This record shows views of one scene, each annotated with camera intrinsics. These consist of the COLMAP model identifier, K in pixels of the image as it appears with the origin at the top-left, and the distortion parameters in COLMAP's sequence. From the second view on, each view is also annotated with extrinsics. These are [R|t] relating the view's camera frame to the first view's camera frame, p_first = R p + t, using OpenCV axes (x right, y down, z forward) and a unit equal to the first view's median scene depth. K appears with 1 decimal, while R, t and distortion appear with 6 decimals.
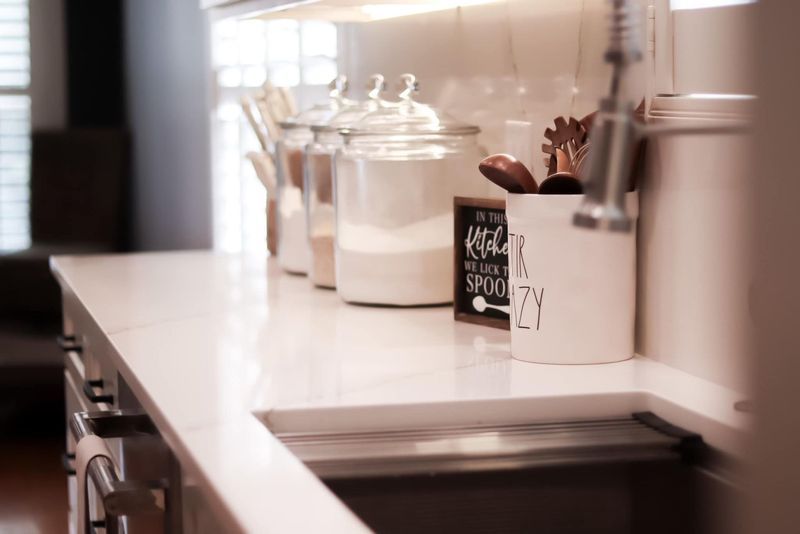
lens RADIAL K [[1859.9, 0, 400.0], [0, 1859.9, 267.0], [0, 0, 1]] dist [-0.080232, -0.189098]
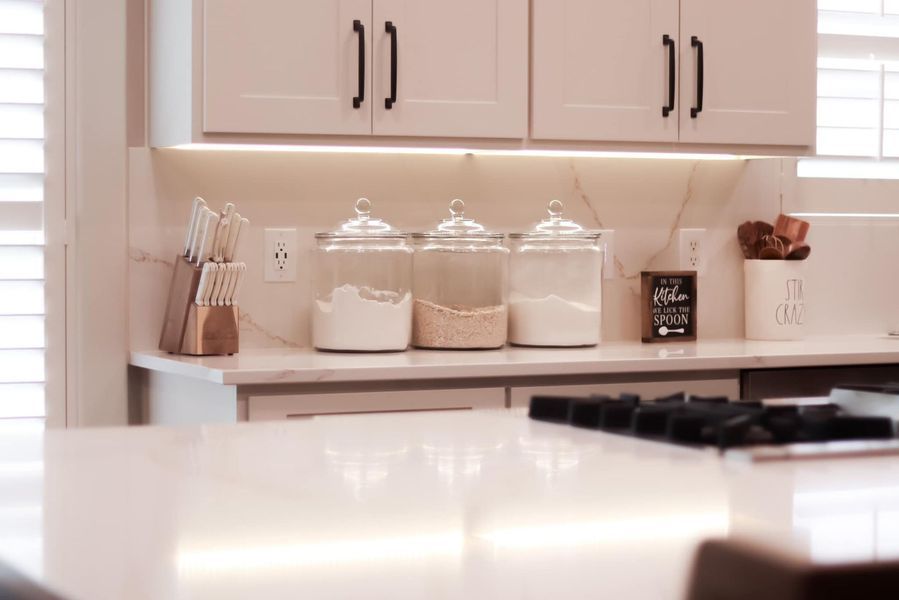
lens RADIAL K [[2090.0, 0, 449.5], [0, 2090.0, 300.0], [0, 0, 1]] dist [-0.080232, -0.189098]
pose [[-0.182558, -0.023254, 0.982920, -1.895872], [0.094276, 0.994700, 0.041043, -0.111635], [-0.978665, 0.100158, -0.179399, 1.571673]]
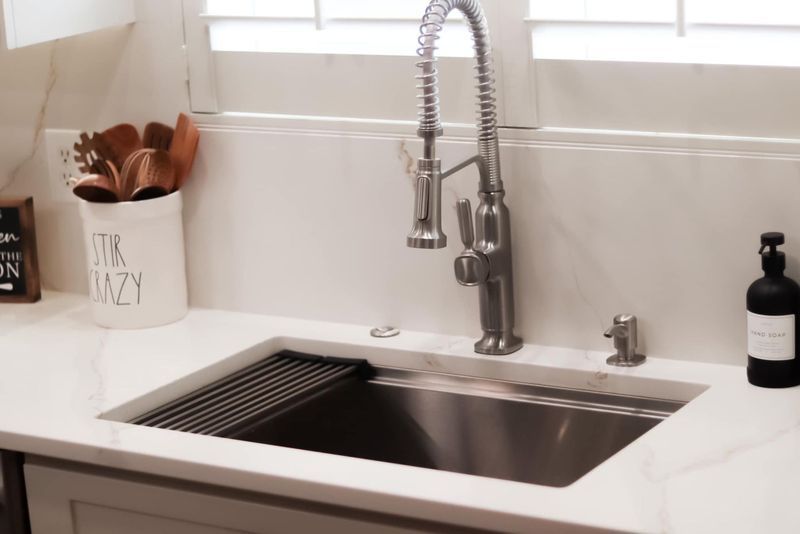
lens RADIAL K [[1859.9, 0, 400.0], [0, 1859.9, 267.0], [0, 0, 1]] dist [-0.080232, -0.189098]
pose [[0.696920, -0.193049, 0.690678, -0.596429], [0.112160, 0.980576, 0.160904, -0.155386], [-0.708324, -0.034670, 0.705035, -0.040935]]
